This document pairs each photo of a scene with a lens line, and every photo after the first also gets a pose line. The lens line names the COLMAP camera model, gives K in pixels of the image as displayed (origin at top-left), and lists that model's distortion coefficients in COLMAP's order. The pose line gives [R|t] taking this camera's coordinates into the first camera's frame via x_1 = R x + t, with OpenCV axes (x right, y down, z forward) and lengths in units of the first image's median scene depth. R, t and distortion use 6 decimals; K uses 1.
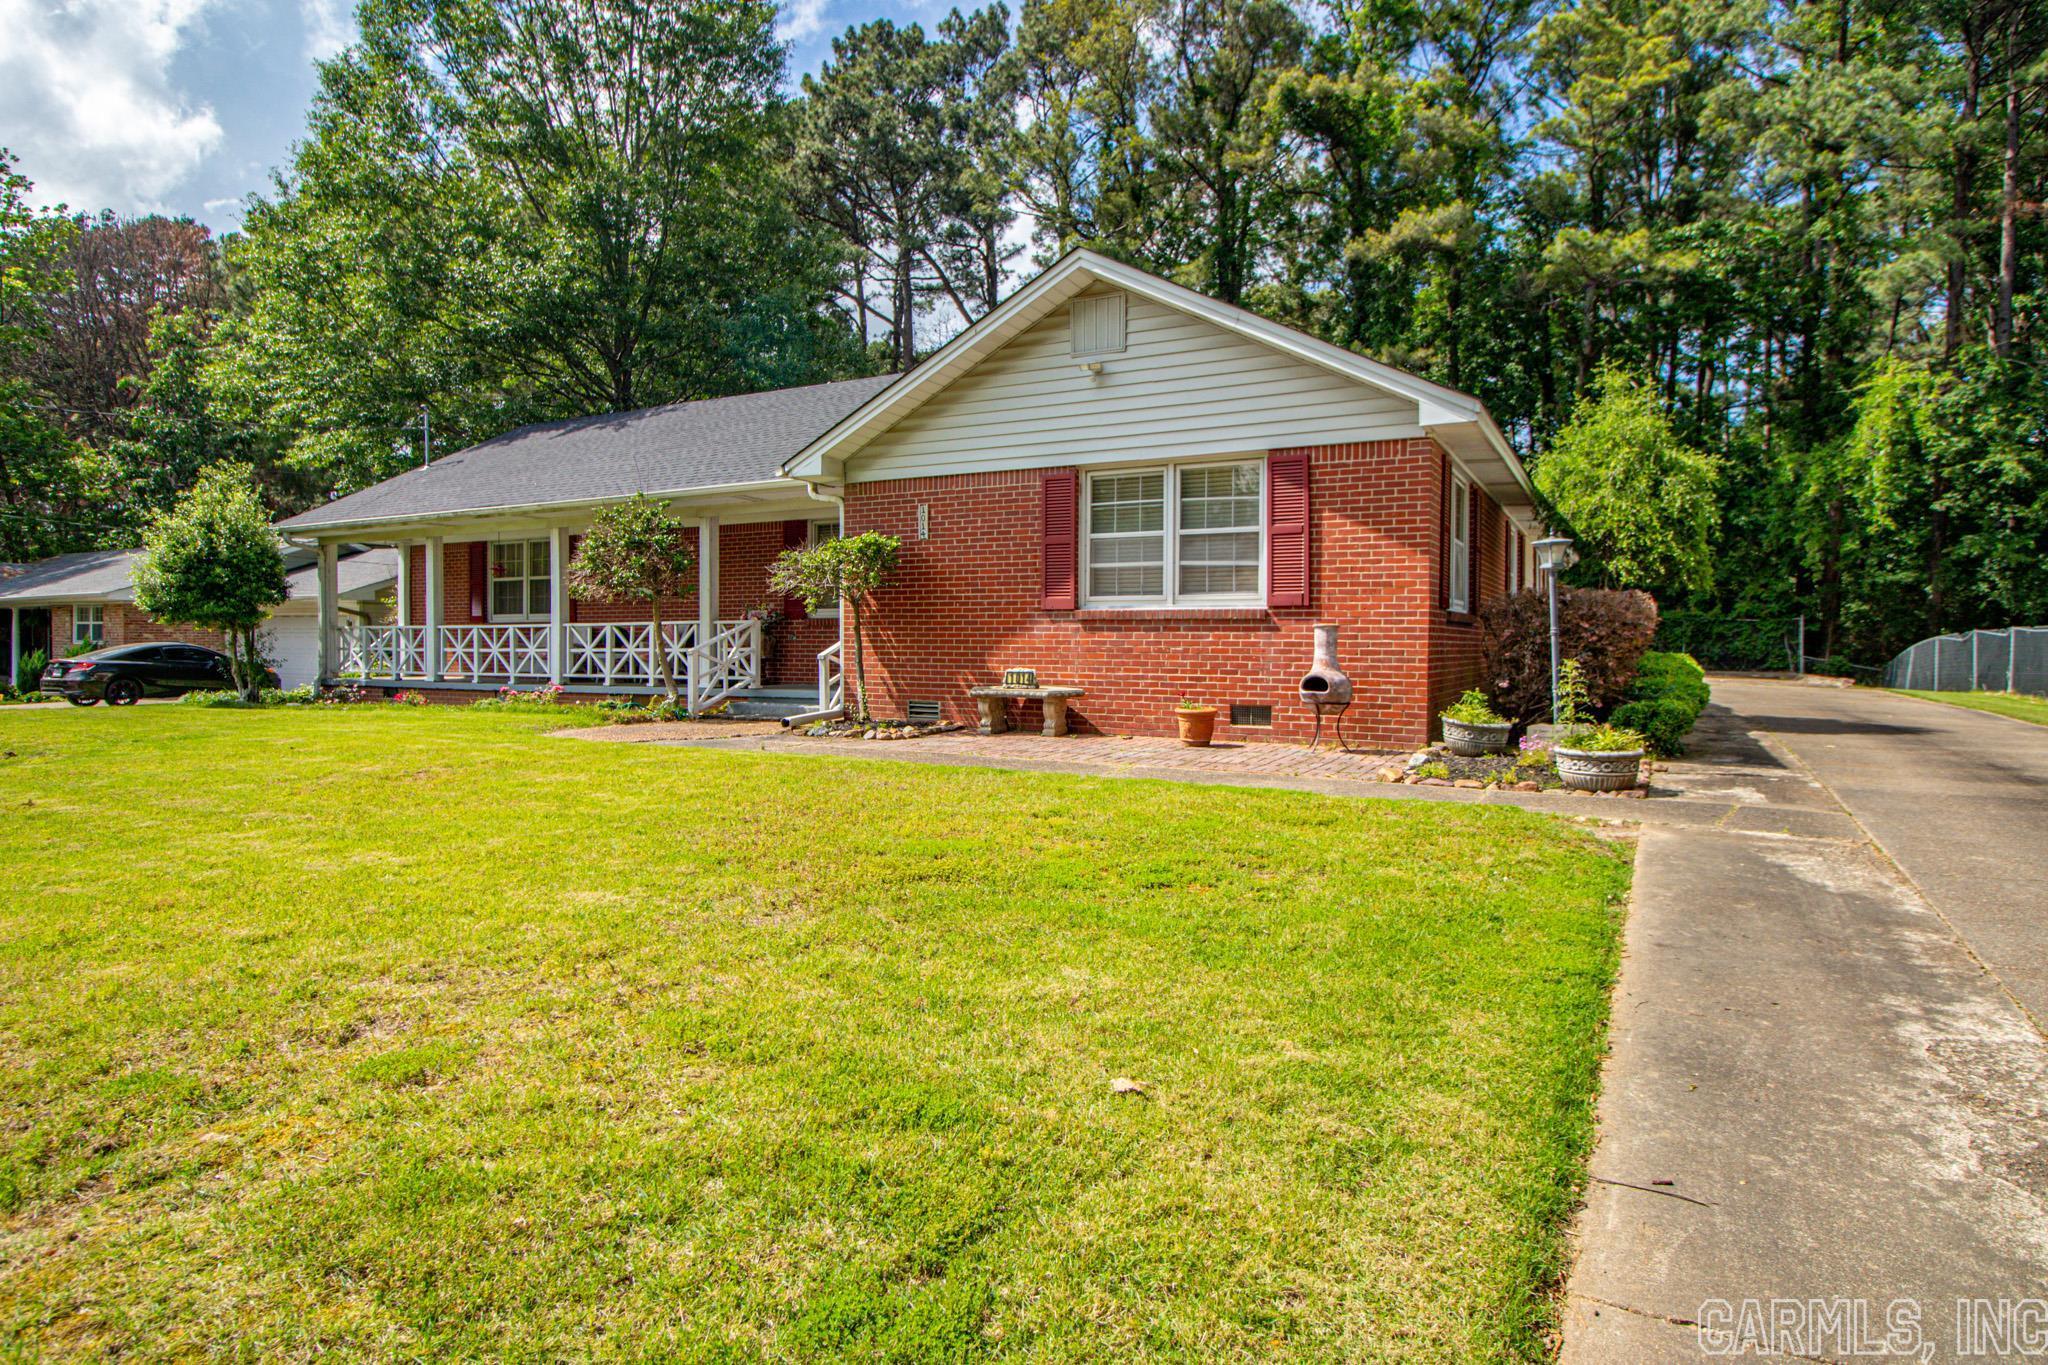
lens RADIAL K [[1061.9, 0, 1023.9], [0, 1061.9, 655.0], [0, 0, 1]] dist [-0.012548, -0.000539]
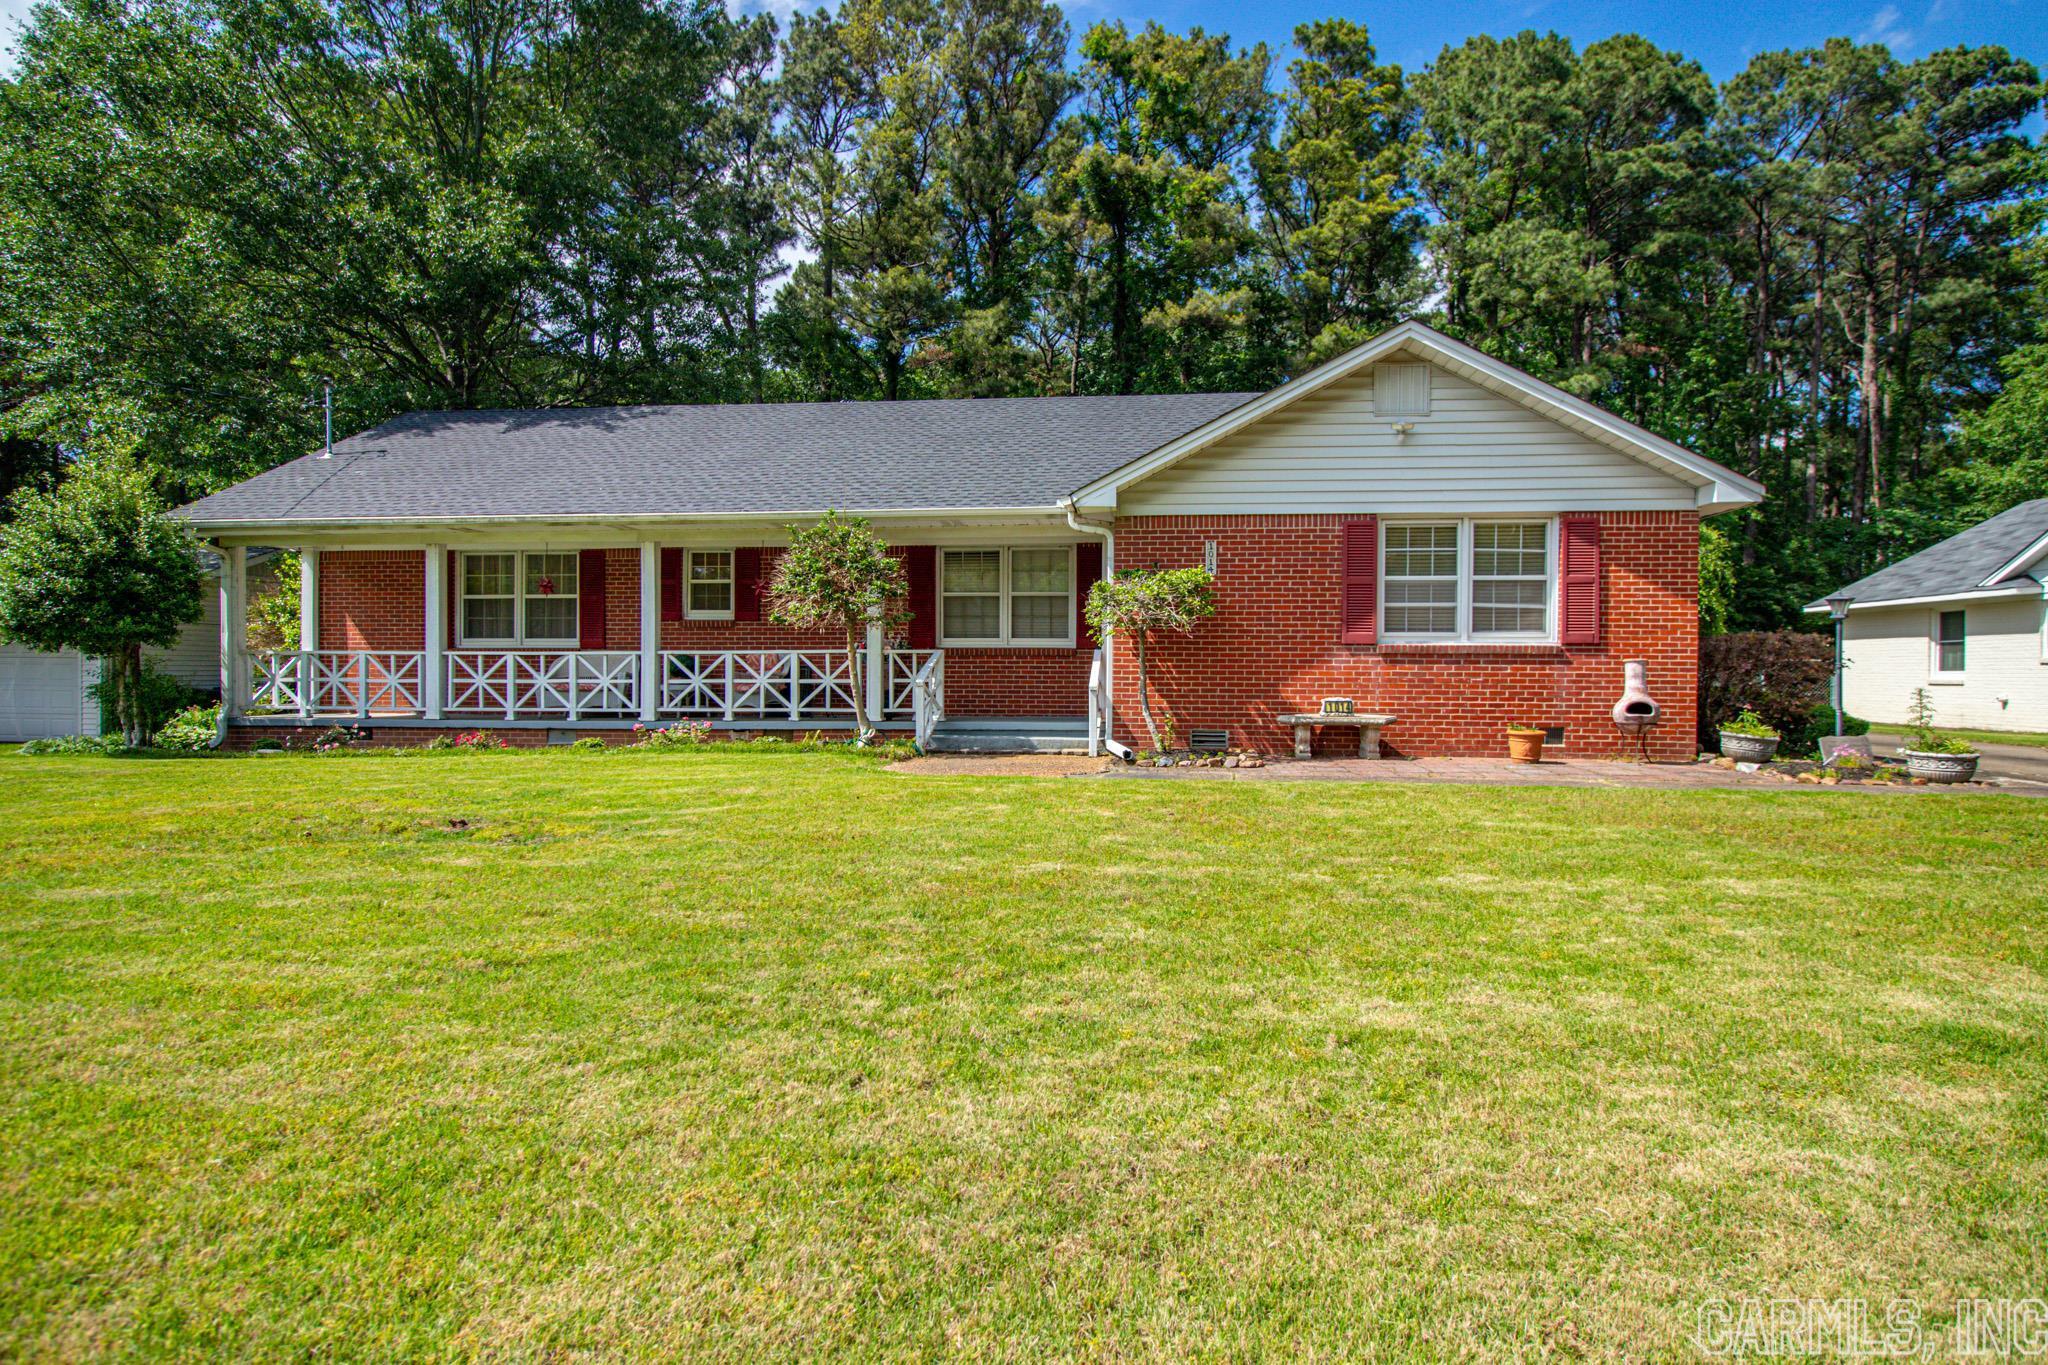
lens RADIAL K [[1034.8, 0, 1024.0], [0, 1034.8, 682.5], [0, 0, 1]] dist [-0.006036, -0.000806]
pose [[0.930528, -0.003328, 0.366205, -0.700806], [0.003422, 0.999994, 0.000392, -0.004412], [-0.366204, 0.000888, 0.930534, 0.133621]]
